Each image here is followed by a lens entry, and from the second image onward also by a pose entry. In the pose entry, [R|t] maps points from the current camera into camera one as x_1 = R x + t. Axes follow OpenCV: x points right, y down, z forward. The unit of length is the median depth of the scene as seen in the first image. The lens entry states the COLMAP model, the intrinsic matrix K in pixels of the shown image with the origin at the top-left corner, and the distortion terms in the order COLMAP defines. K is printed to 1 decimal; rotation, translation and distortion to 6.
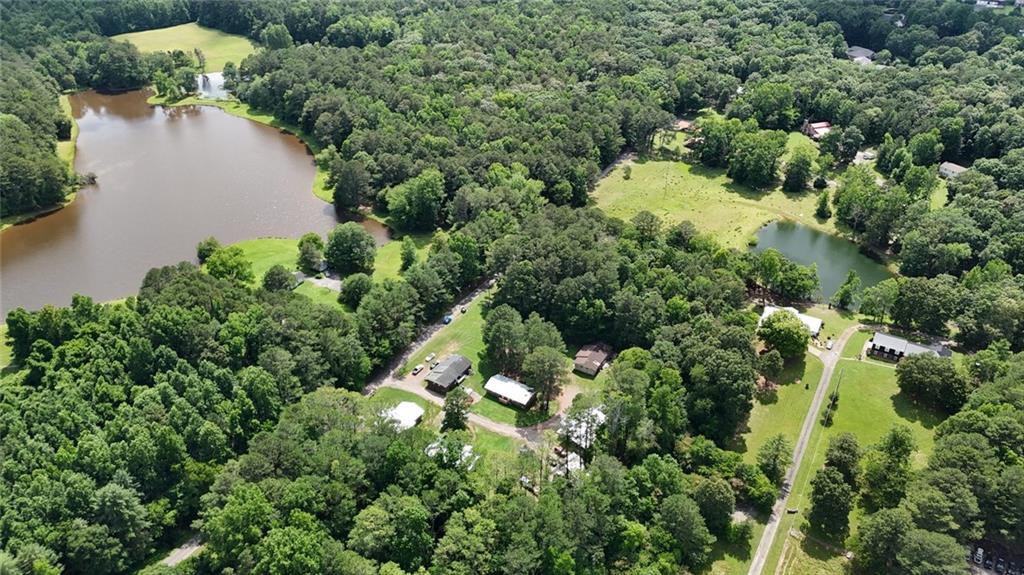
lens RADIAL K [[751.3, 0, 512.0], [0, 751.3, 287.5], [0, 0, 1]] dist [0.129597, -0.183028]
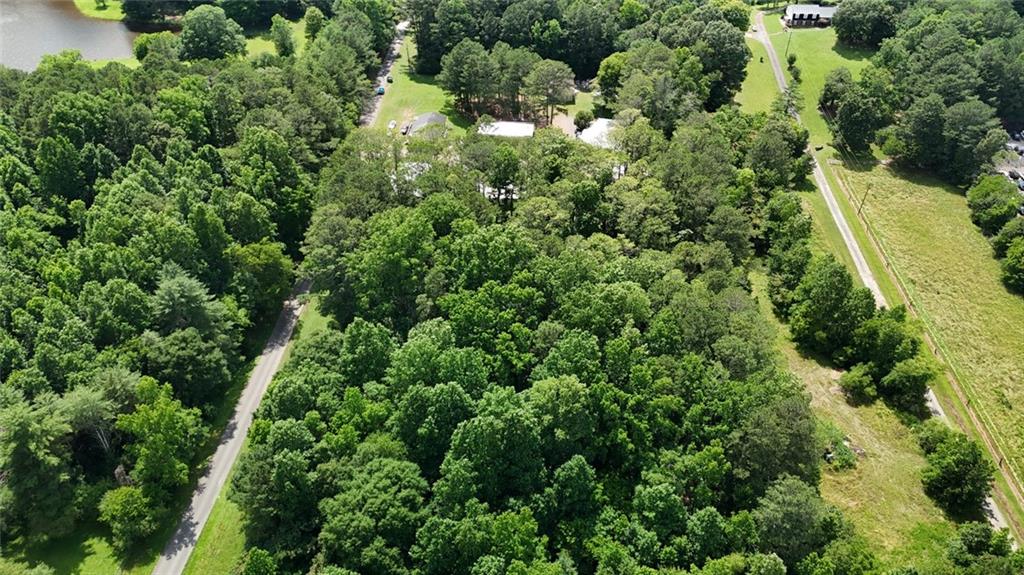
lens RADIAL K [[751.3, 0, 512.0], [0, 751.3, 287.5], [0, 0, 1]] dist [0.129597, -0.183028]
pose [[0.887486, -0.289978, 0.358164, -0.421794], [0.241950, 0.954669, 0.173400, 0.184500], [-0.392210, -0.067232, 0.917415, 0.185549]]
